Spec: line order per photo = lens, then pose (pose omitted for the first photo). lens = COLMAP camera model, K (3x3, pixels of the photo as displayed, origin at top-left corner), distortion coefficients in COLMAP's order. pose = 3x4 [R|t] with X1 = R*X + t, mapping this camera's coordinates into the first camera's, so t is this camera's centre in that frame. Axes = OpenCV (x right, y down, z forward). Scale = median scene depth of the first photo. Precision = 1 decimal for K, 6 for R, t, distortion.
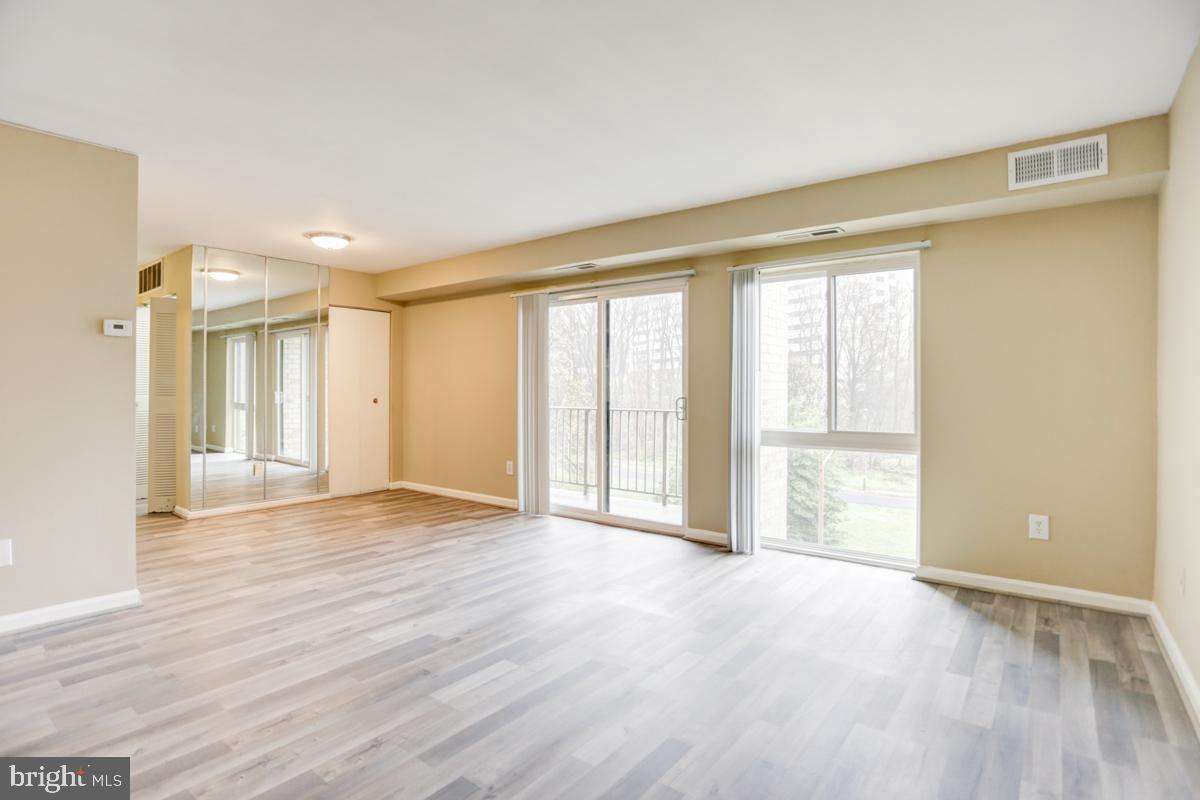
lens RADIAL K [[599.9, 0, 607.3], [0, 599.9, 386.9], [0, 0, 1]] dist [-0.075633, 0.036219]
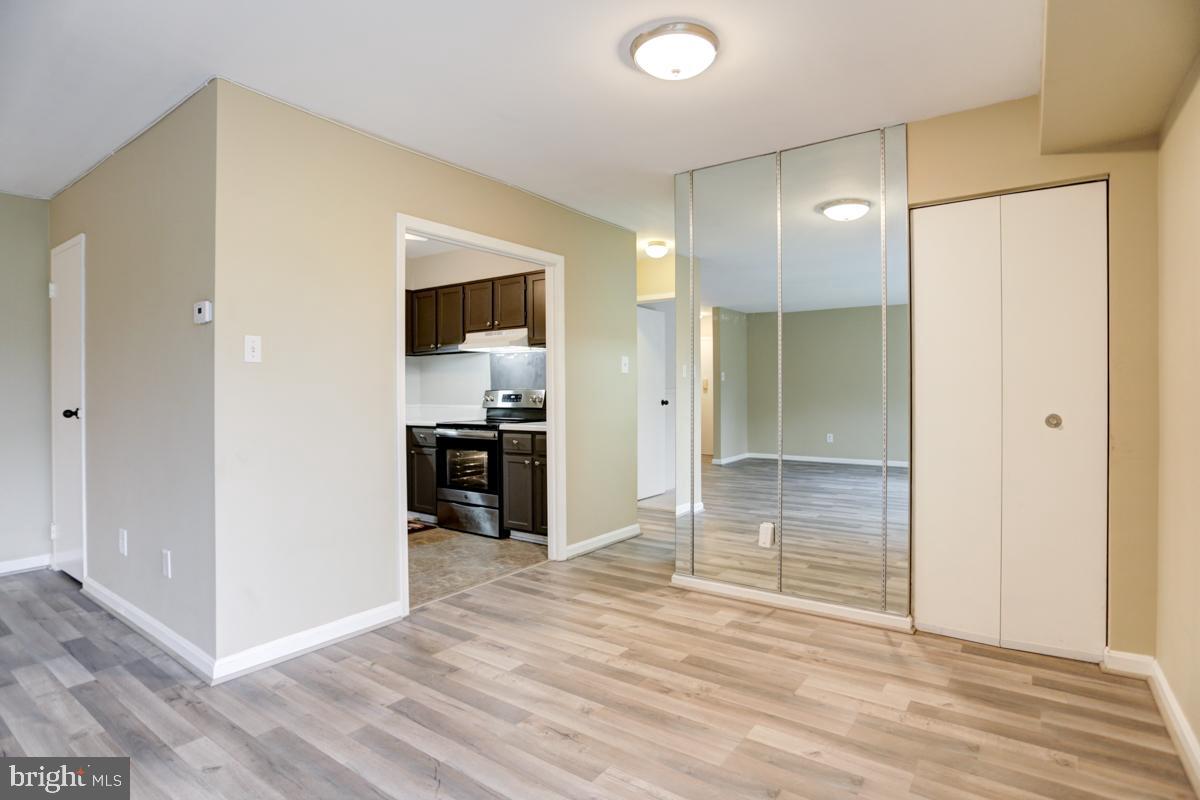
lens RADIAL K [[616.2, 0, 603.9], [0, 616.2, 392.1], [0, 0, 1]] dist [-0.072371, 0.040344]
pose [[0.034887, -0.000008, -0.999391, -0.021515], [0.004561, 0.999990, 0.000152, 0.005117], [0.999381, -0.004563, 0.034886, 1.166808]]
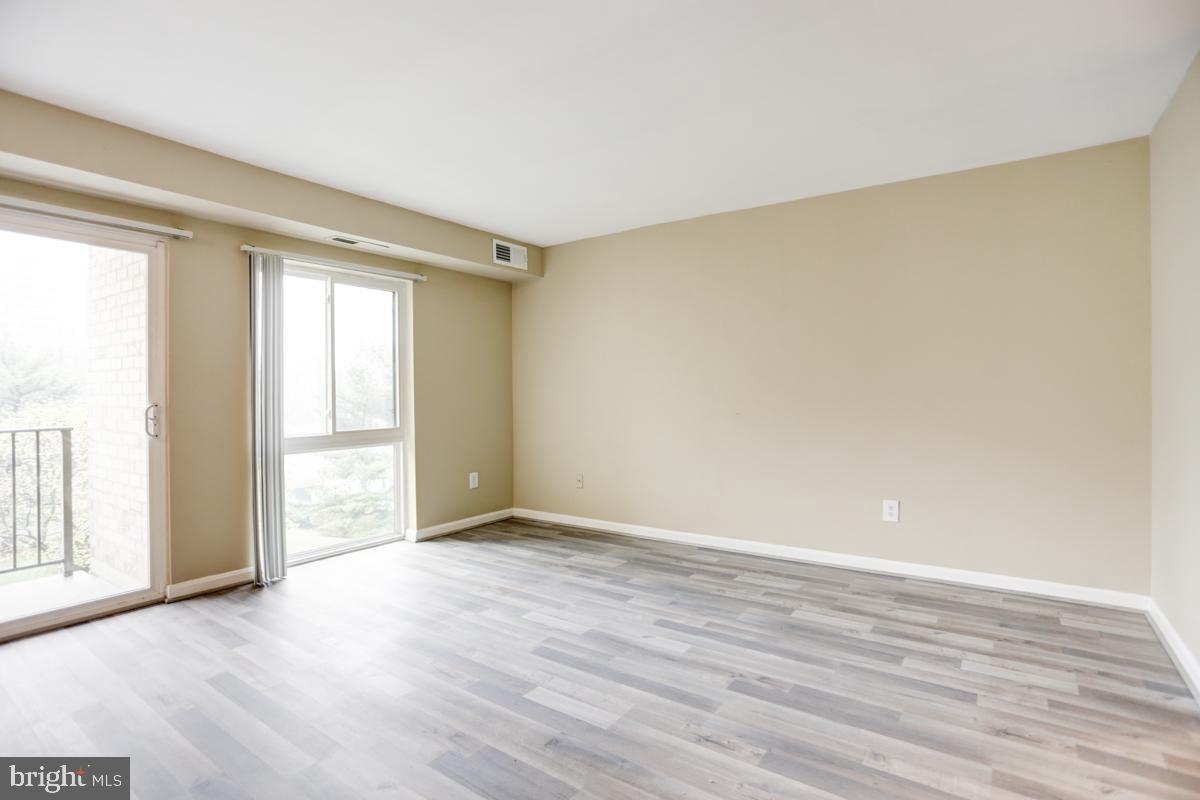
lens RADIAL K [[586.6, 0, 606.5], [0, 586.6, 393.6], [0, 0, 1]] dist [-0.070740, 0.033891]
pose [[-0.049342, -0.004778, 0.998771, -0.669664], [0.004286, 0.999978, 0.004995, 0.003659], [-0.998773, 0.004527, -0.049321, 0.589483]]
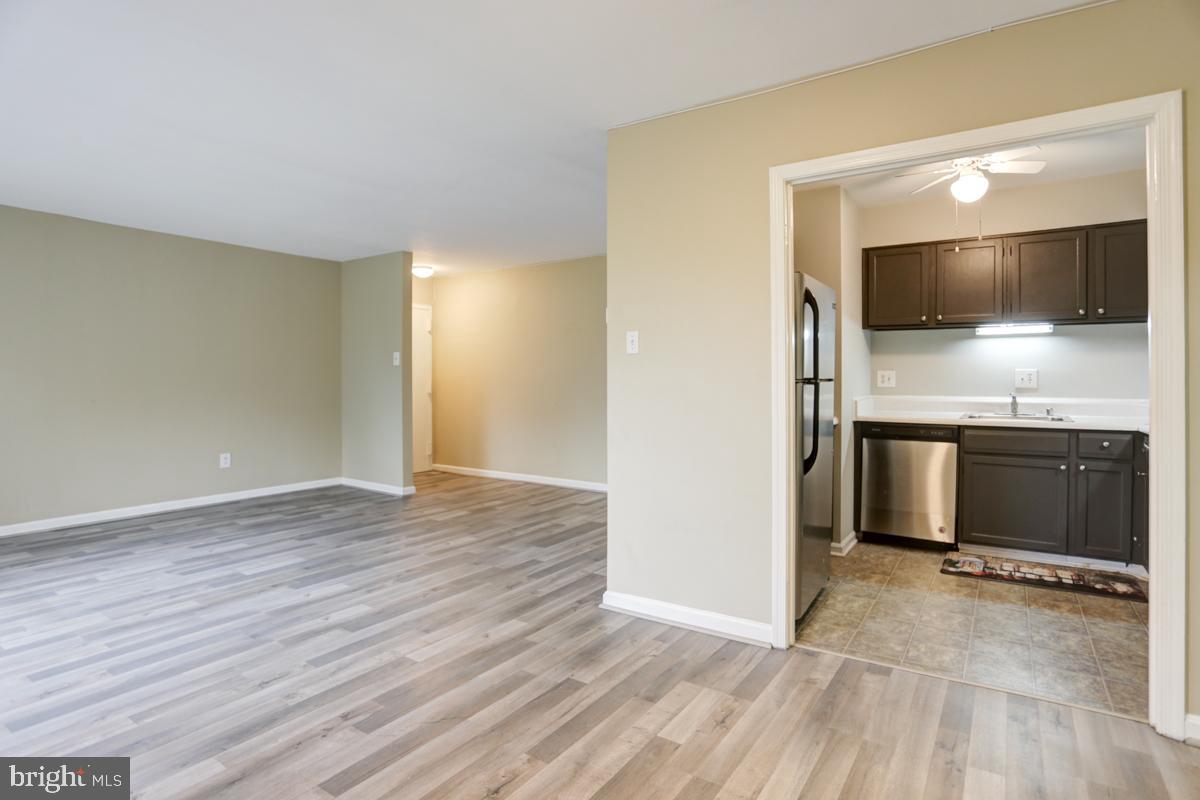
lens RADIAL K [[617.4, 0, 601.0], [0, 617.4, 381.9], [0, 0, 1]] dist [-0.066275, 0.028669]
pose [[-0.997960, -0.000333, -0.063836, -0.586624], [-0.000414, 0.999999, 0.001242, 0.005746], [0.063836, 0.001266, -0.997960, 1.583883]]
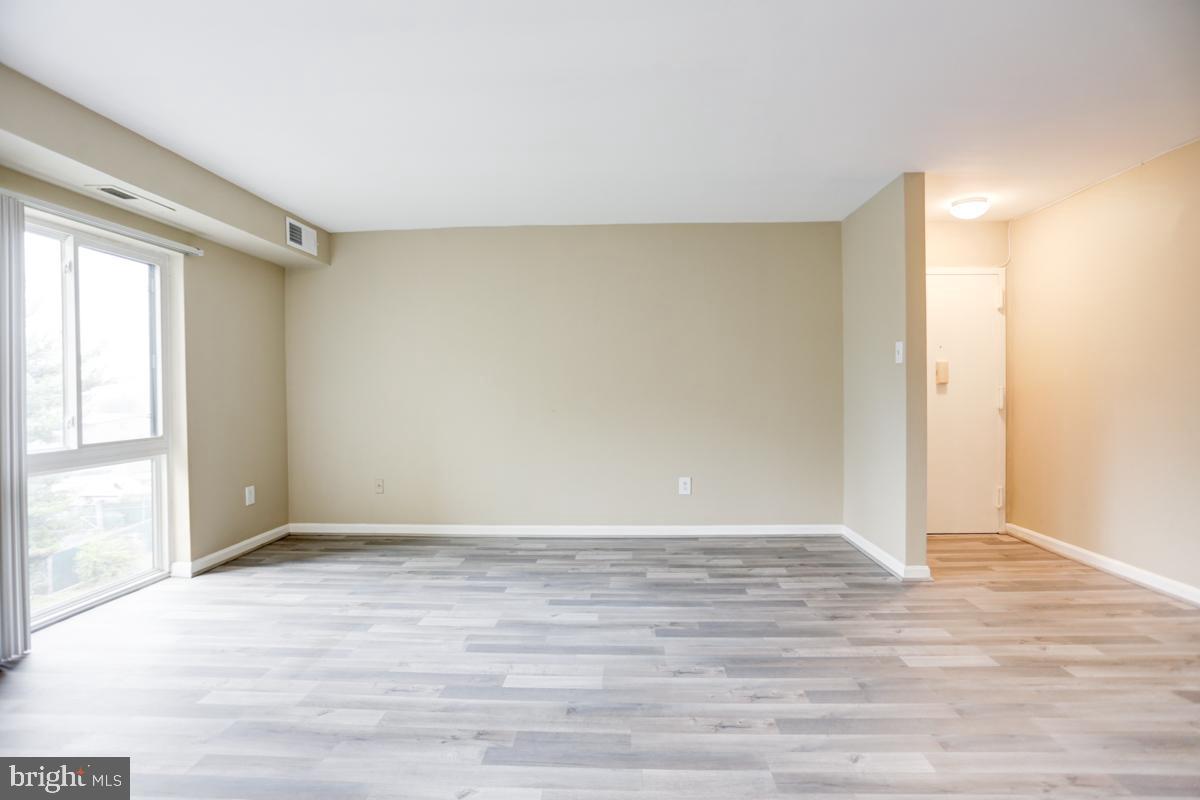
lens RADIAL K [[586.6, 0, 606.5], [0, 586.6, 393.6], [0, 0, 1]] dist [-0.070740, 0.033891]
pose [[-0.578404, -0.001875, 0.815748, -0.635589], [0.004960, 0.999971, 0.005815, 0.005682], [-0.815735, 0.007409, -0.578378, 0.887257]]
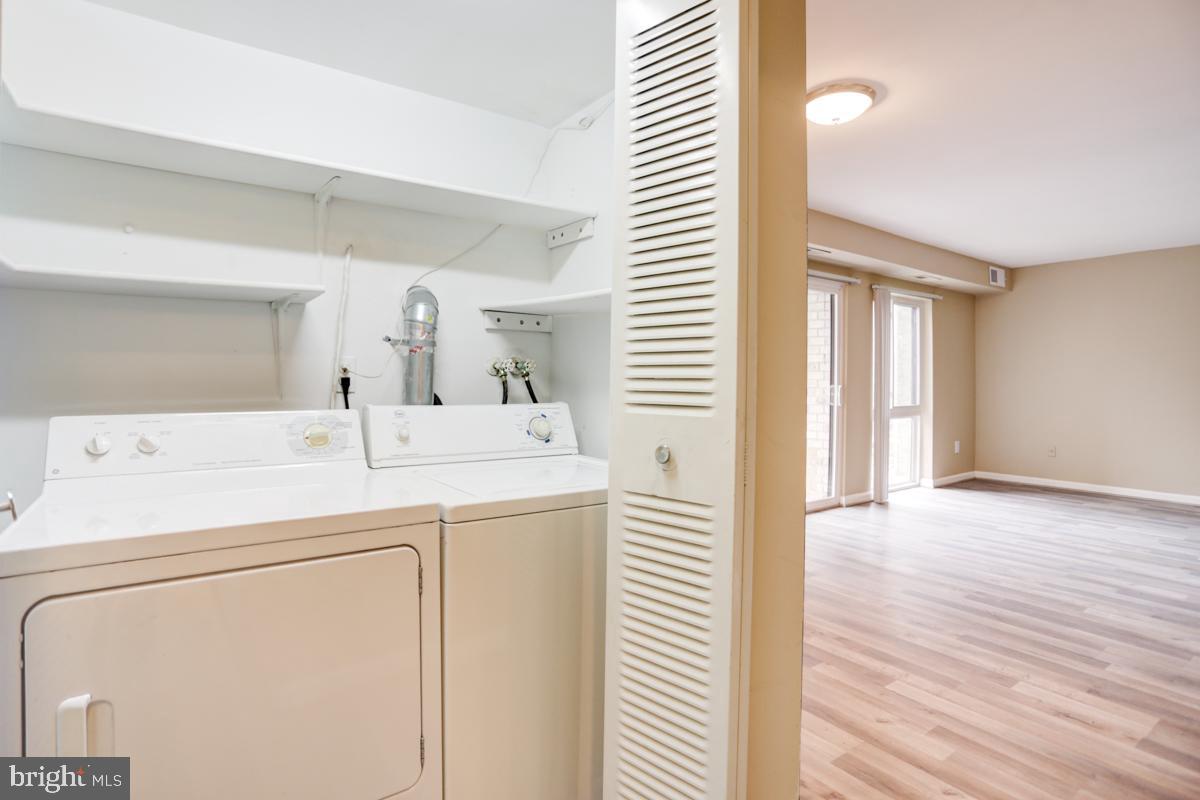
lens RADIAL K [[604.0, 0, 577.9], [0, 604.0, 383.8], [0, 0, 1]] dist [-0.070573, 0.026673]
pose [[0.309808, -0.007198, 0.950772, -1.333559], [-0.008086, 0.999915, 0.010205, 0.006491], [-0.950765, -0.010850, 0.309723, 1.325838]]
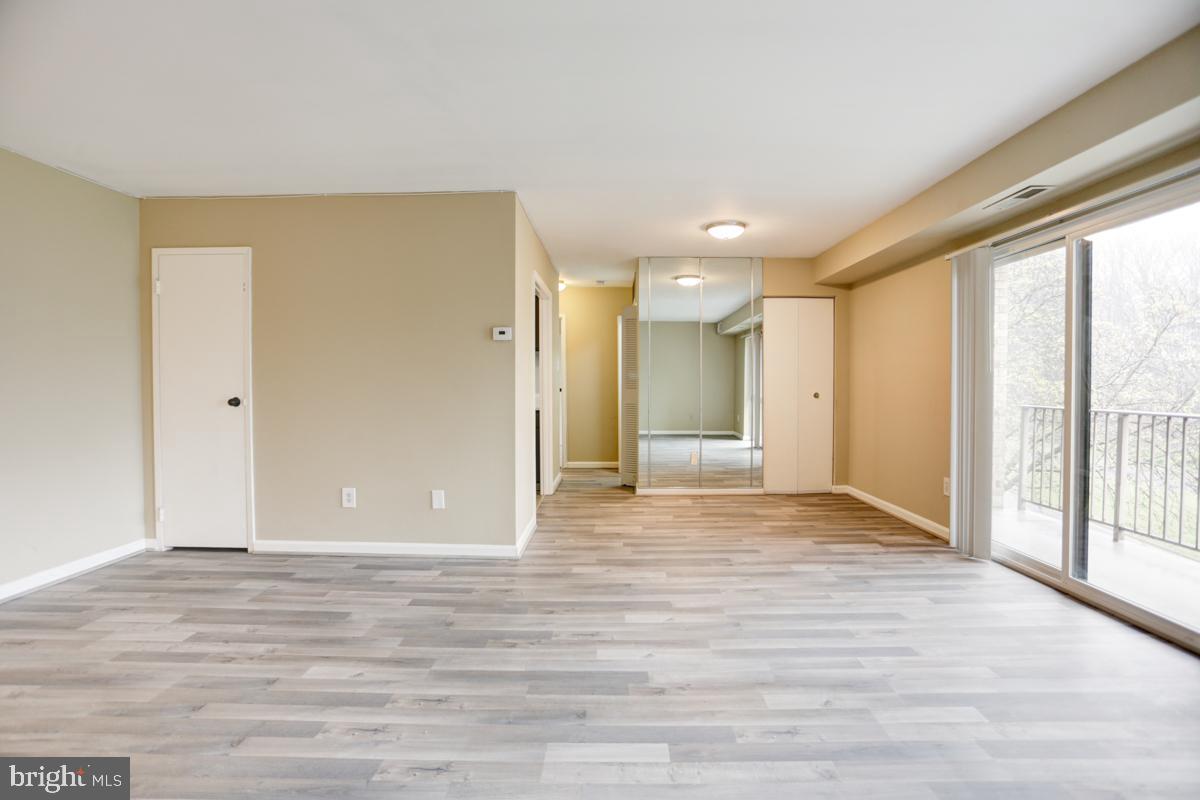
lens RADIAL K [[586.6, 0, 606.5], [0, 586.6, 393.6], [0, 0, 1]] dist [-0.070740, 0.033891]
pose [[0.601208, 0.013498, -0.798978, 0.228429], [0.004045, 0.999793, 0.019934, 0.002120], [0.799082, -0.015216, 0.601029, 0.326653]]
